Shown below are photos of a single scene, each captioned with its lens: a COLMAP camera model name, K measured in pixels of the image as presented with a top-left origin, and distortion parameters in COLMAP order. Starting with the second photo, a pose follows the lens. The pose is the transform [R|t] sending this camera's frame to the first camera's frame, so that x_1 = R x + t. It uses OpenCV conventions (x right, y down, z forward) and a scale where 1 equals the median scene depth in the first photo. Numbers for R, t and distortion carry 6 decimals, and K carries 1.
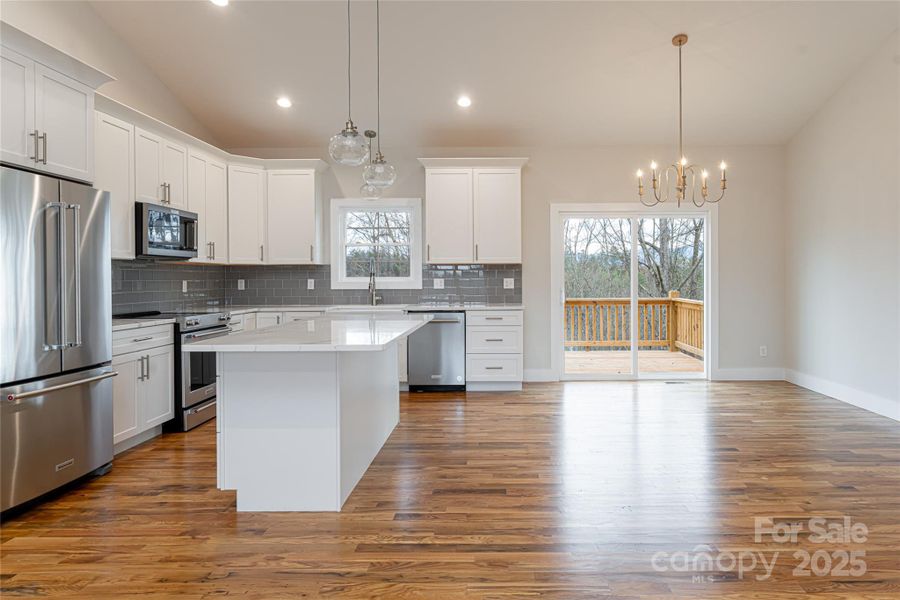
lens RADIAL K [[564.1, 0, 498.1], [0, 564.1, 281.4], [0, 0, 1]] dist [-0.000555, -0.000812]
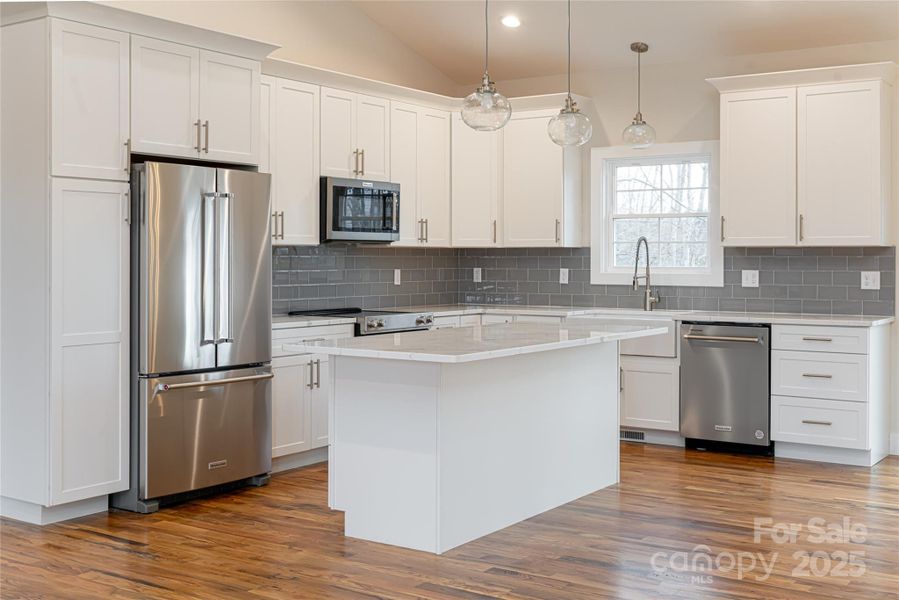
lens RADIAL K [[1070.2, 0, 450.7], [0, 1070.2, 257.9], [0, 0, 1]] dist [-0.005226, -0.004882]
pose [[0.825320, 0.007195, -0.564619, 0.322641], [-0.009712, 0.999952, -0.001453, -0.015544], [0.564582, 0.006683, 0.825350, -0.156375]]
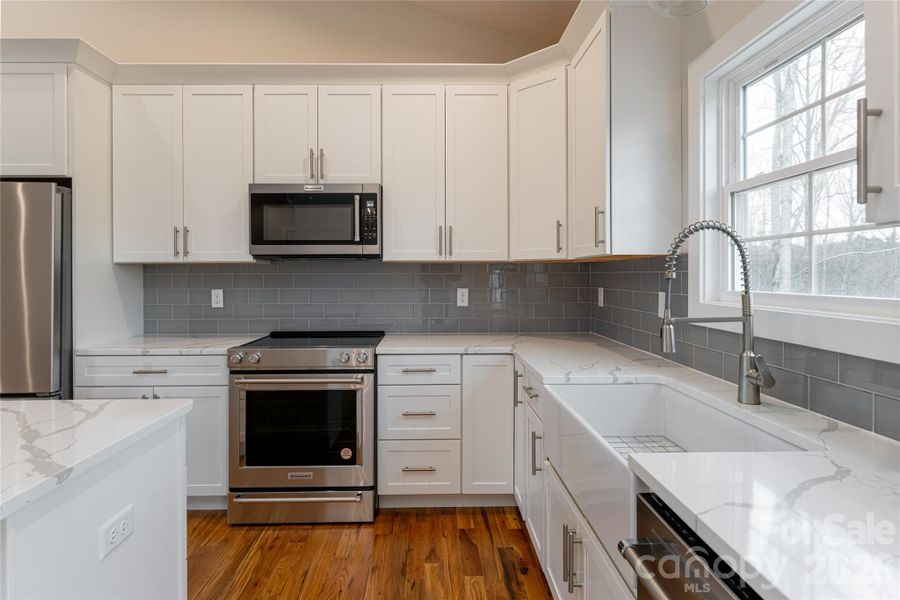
lens RADIAL K [[484.1, 0, 435.3], [0, 484.1, 275.7], [0, 0, 1]] dist [-0.000523, 0.000008]
pose [[0.000721, 0.007495, -0.999972, 0.005112], [-0.003609, 0.999965, 0.007492, -0.020055], [0.999993, 0.003603, 0.000748, 0.968610]]
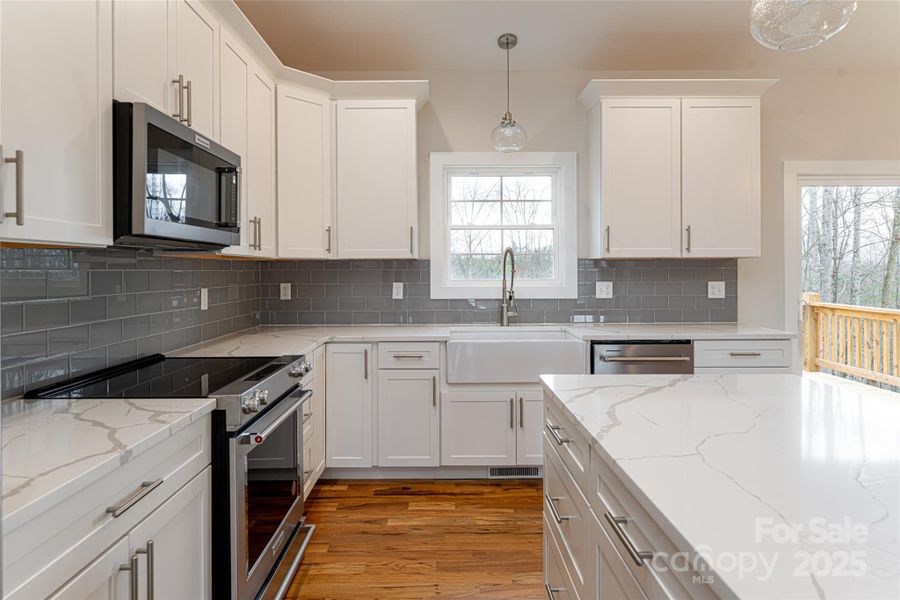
lens RADIAL K [[515.1, 0, 448.0], [0, 515.1, 270.8], [0, 0, 1]] dist [-0.001859, -0.000266]
pose [[0.999997, 0.001468, 0.001902, -0.320057], [-0.001460, 0.999990, -0.004261, -0.016675], [-0.001909, 0.004258, 0.999989, 0.499632]]
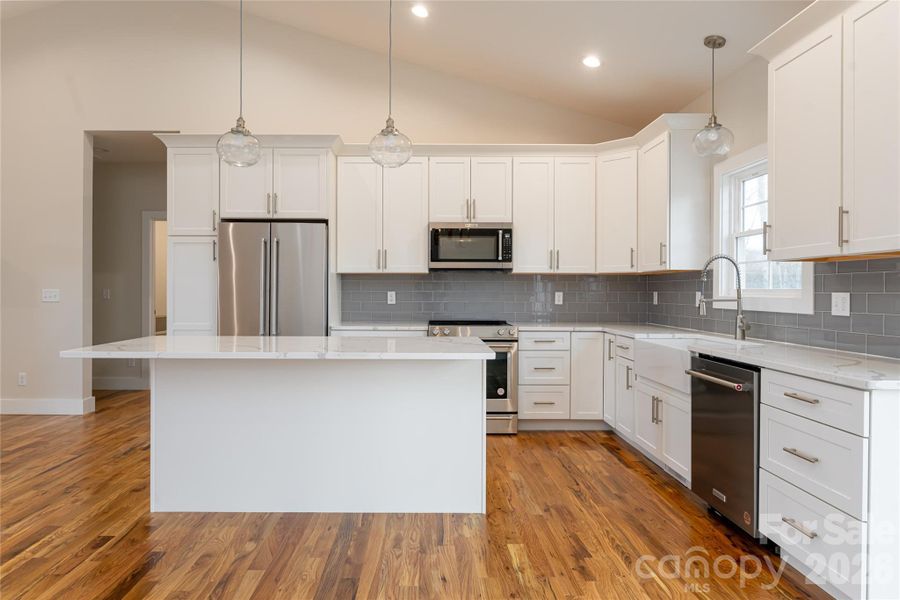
lens RADIAL K [[556.6, 0, 423.5], [0, 556.6, 294.1], [0, 0, 1]] dist [0.002710, 0.001097]
pose [[-0.009246, 0.011323, -0.999893, 0.384372], [-0.010203, 0.999883, 0.011417, -0.006370], [0.999905, 0.010308, -0.009129, 0.781247]]
